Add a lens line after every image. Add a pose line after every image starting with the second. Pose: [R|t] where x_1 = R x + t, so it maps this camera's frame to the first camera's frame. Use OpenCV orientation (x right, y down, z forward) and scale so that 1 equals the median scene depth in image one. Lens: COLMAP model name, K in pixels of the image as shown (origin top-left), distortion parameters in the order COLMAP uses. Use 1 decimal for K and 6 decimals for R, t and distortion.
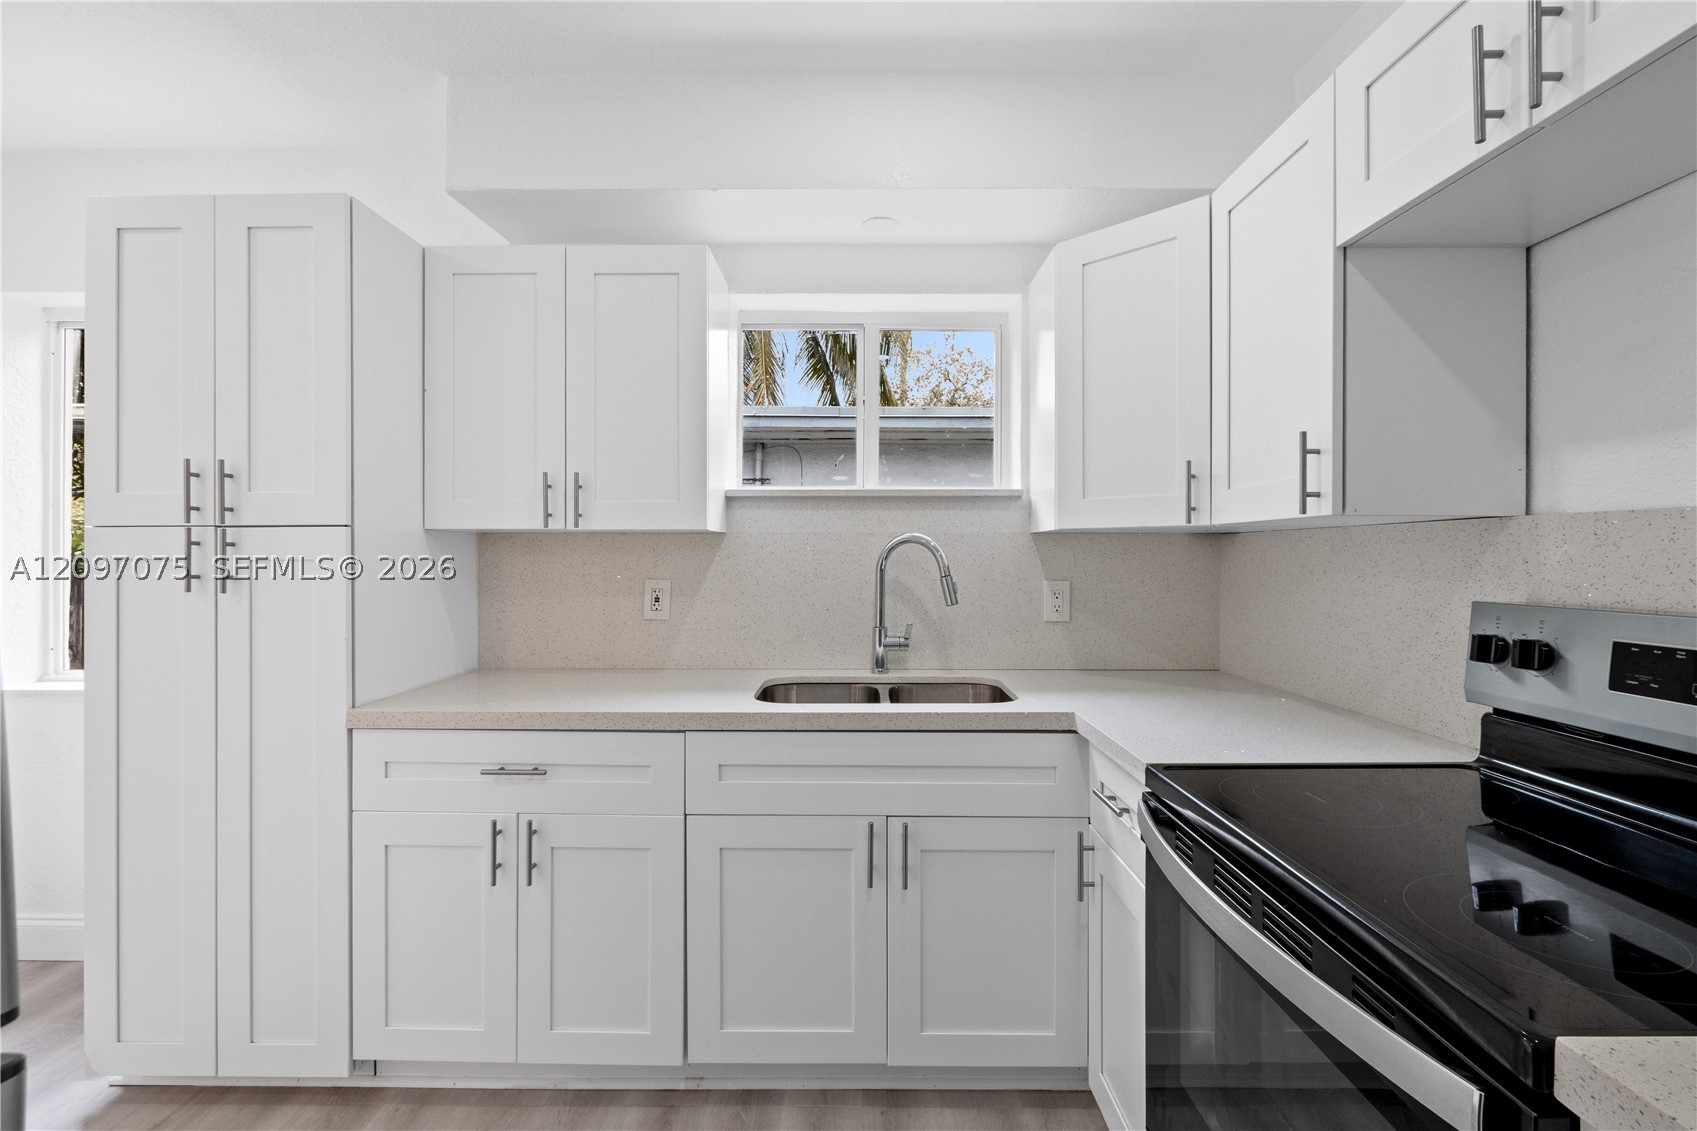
lens RADIAL K [[781.5, 0, 854.6], [0, 781.5, 553.6], [0, 0, 1]] dist [-0.003578, 0.002210]
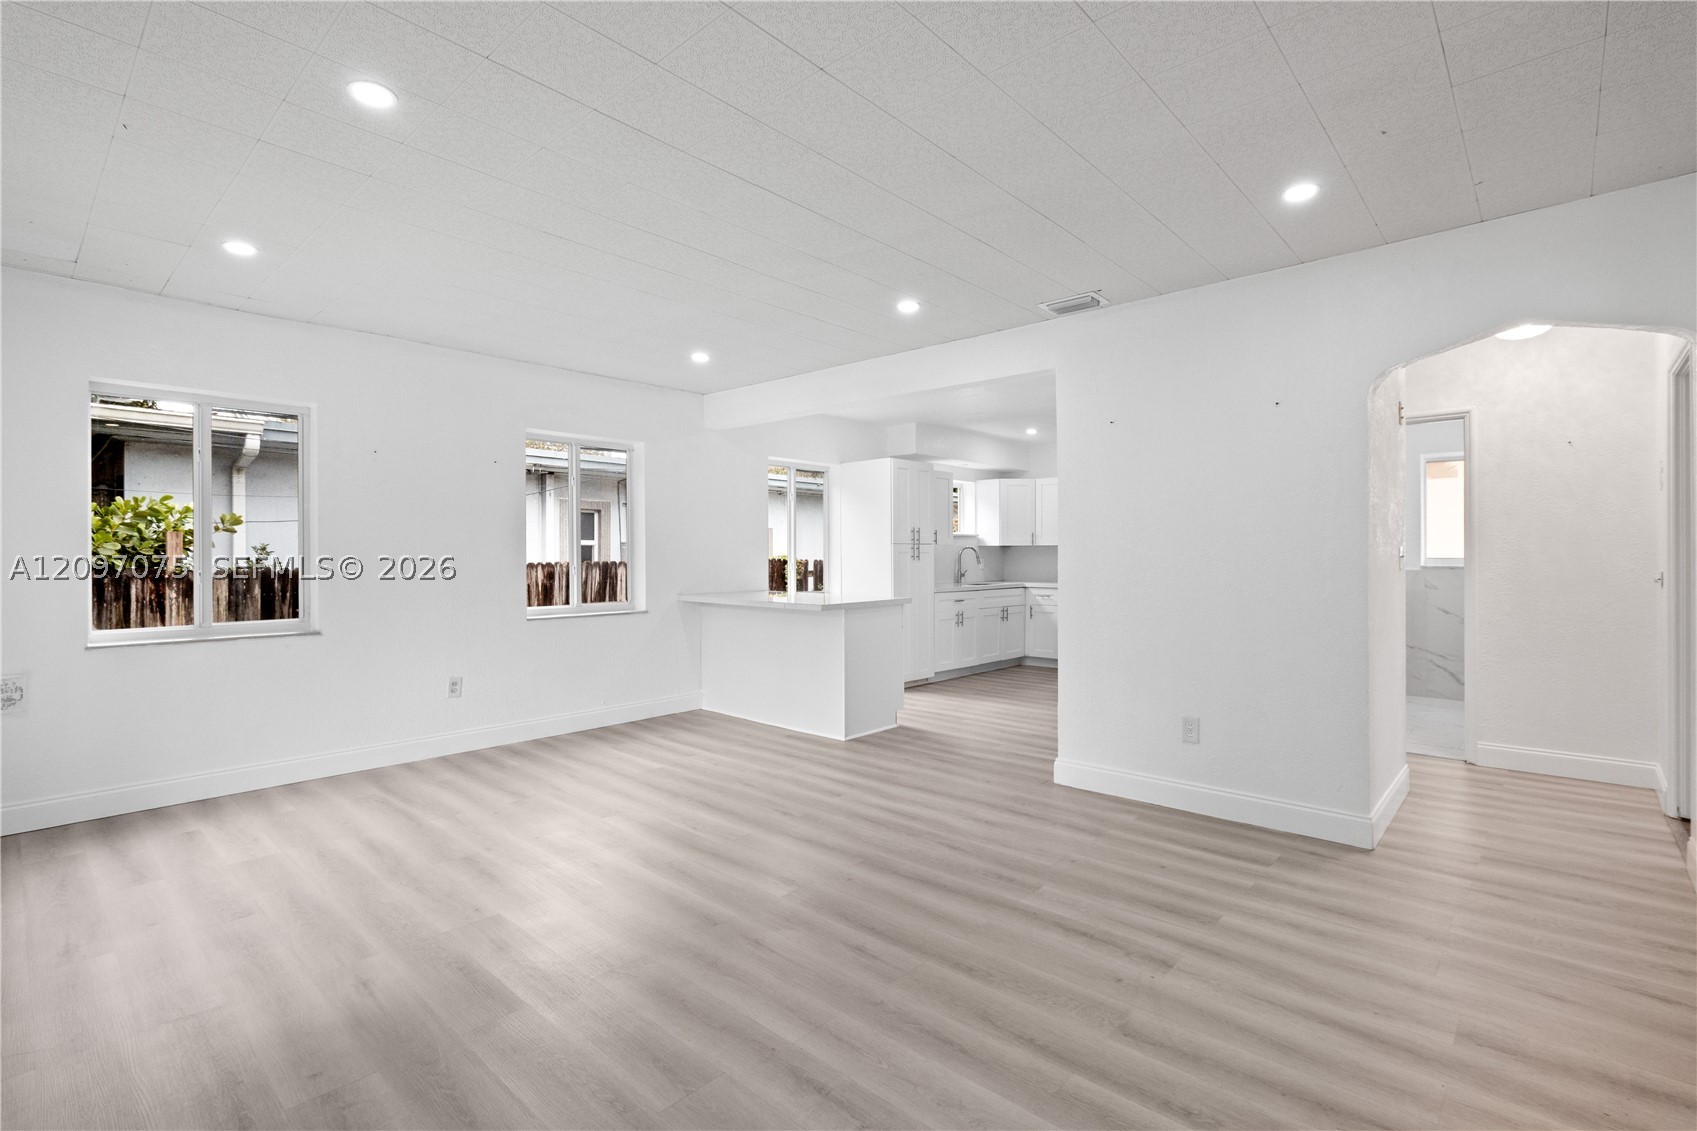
lens RADIAL K [[781.5, 0, 851.9], [0, 781.5, 555.0], [0, 0, 1]] dist [-0.003578, 0.002210]
pose [[0.668710, -0.001565, 0.743522, -4.045358], [0.000018, 0.999998, 0.002088, 0.013022], [-0.743523, -0.001383, 0.668708, -1.466340]]
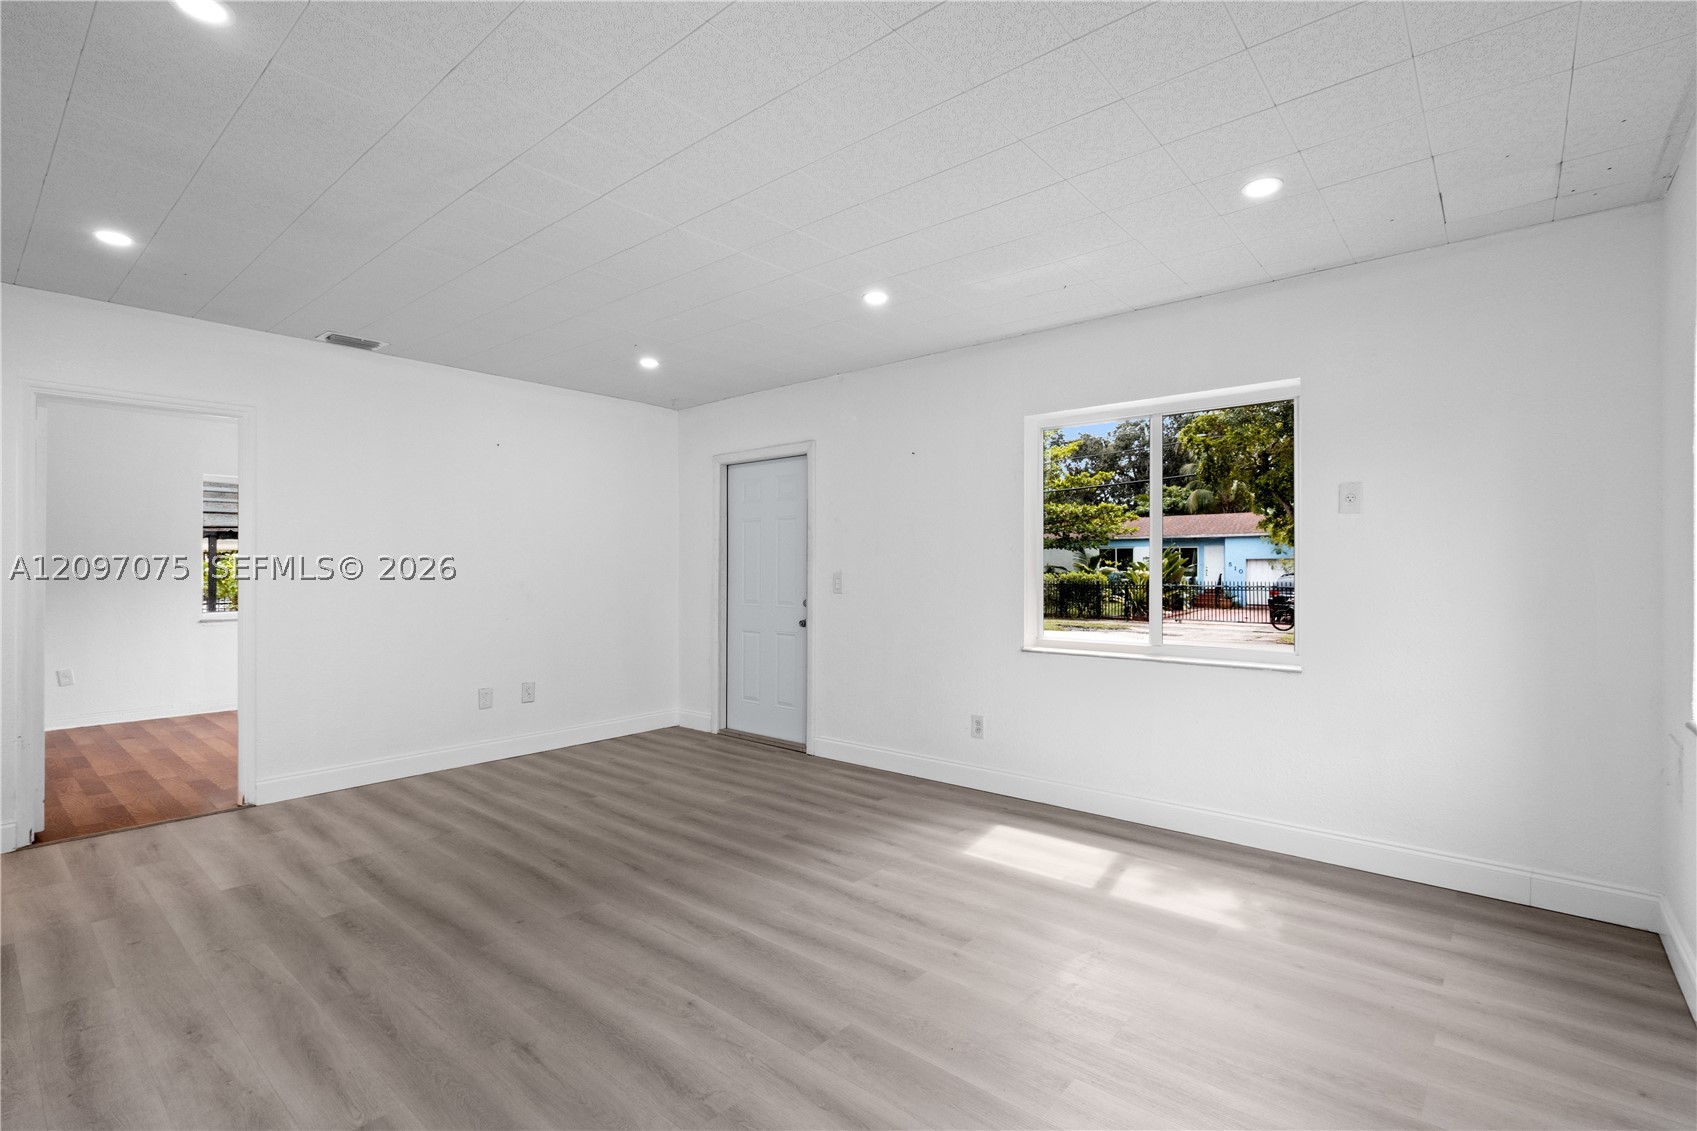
lens RADIAL K [[781.5, 0, 854.3], [0, 781.5, 570.3], [0, 0, 1]] dist [-0.003578, 0.002210]
pose [[-0.642157, 0.000117, -0.766573, -2.054569], [0.004258, 0.999985, -0.003415, 0.013324], [0.766561, -0.005457, -0.642148, 1.156016]]
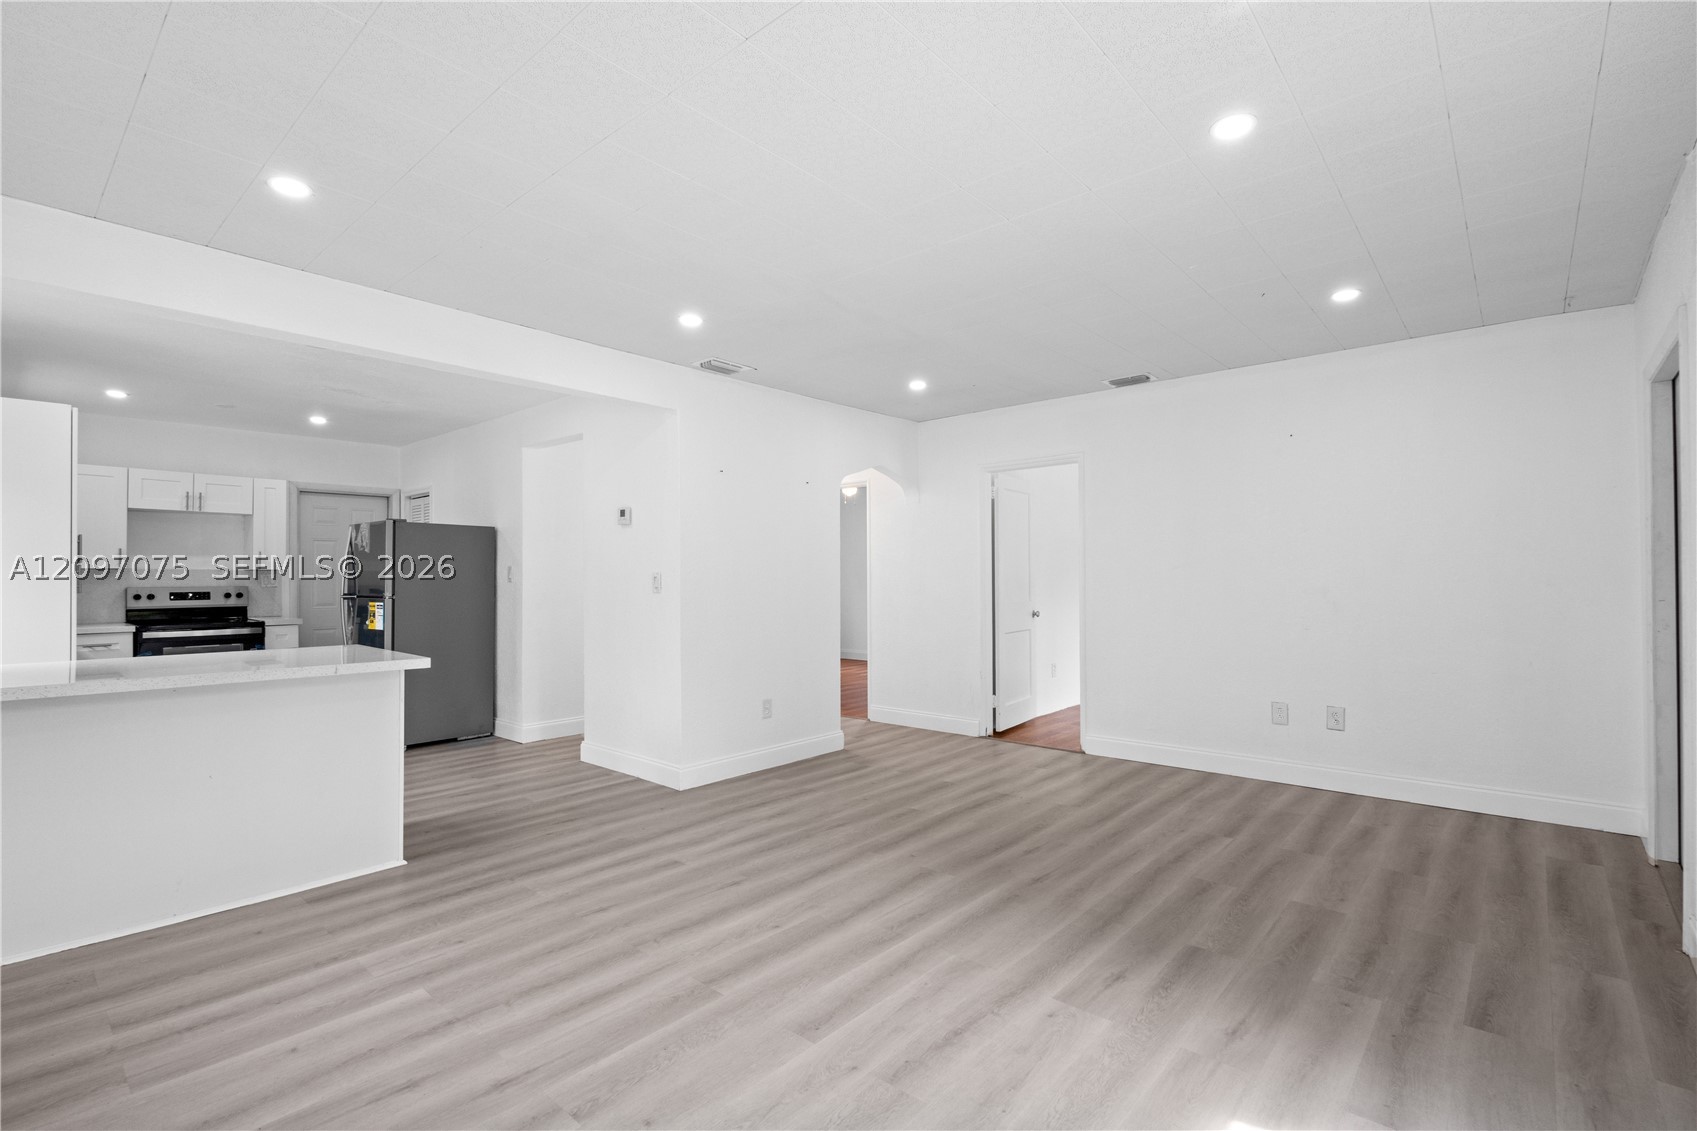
lens RADIAL K [[781.5, 0, 843.0], [0, 781.5, 565.7], [0, 0, 1]] dist [-0.003578, 0.002210]
pose [[-0.752273, 0.012559, 0.658731, -3.982737], [0.001497, 0.999848, -0.017352, 0.013224], [-0.658849, -0.012067, -0.752178, 1.236394]]
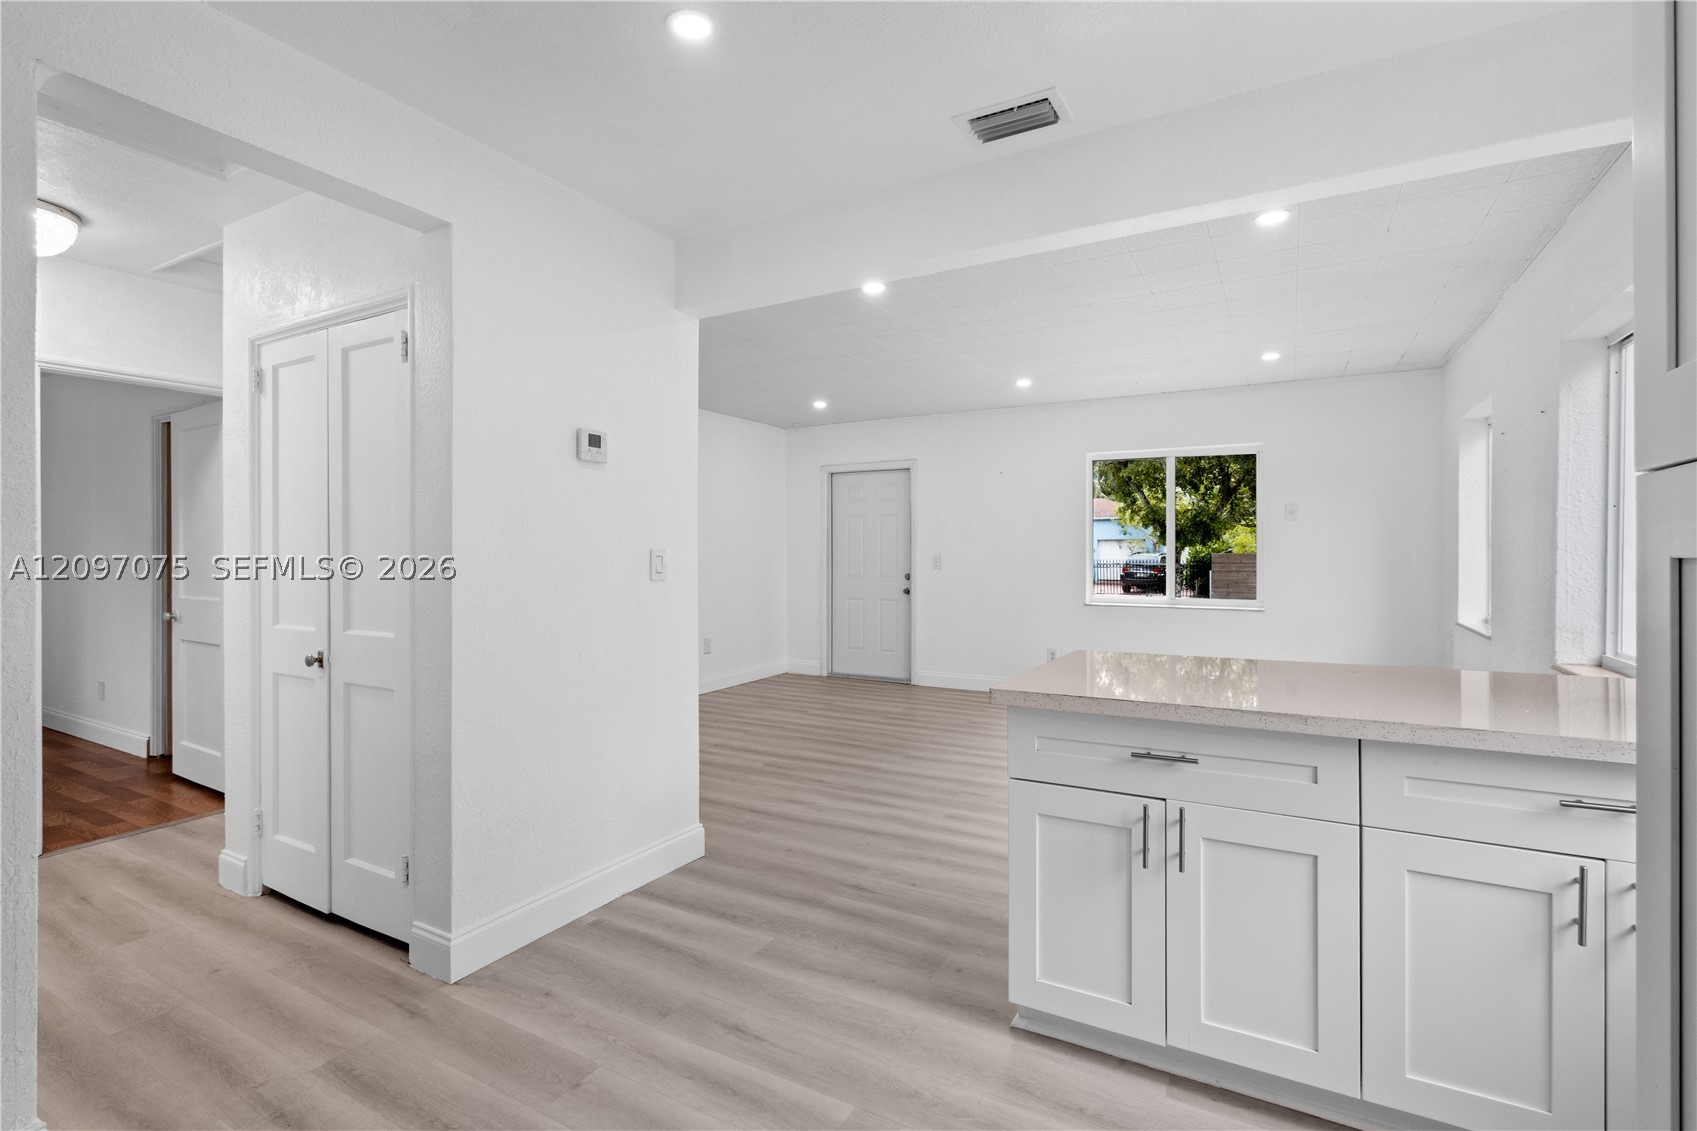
lens RADIAL K [[781.5, 0, 858.2], [0, 781.5, 583.7], [0, 0, 1]] dist [-0.003578, 0.002210]
pose [[-0.477990, 0.040096, -0.877450, -0.468514], [0.007678, 0.999110, 0.041473, -0.009604], [0.878332, 0.013086, -0.477872, 0.844057]]
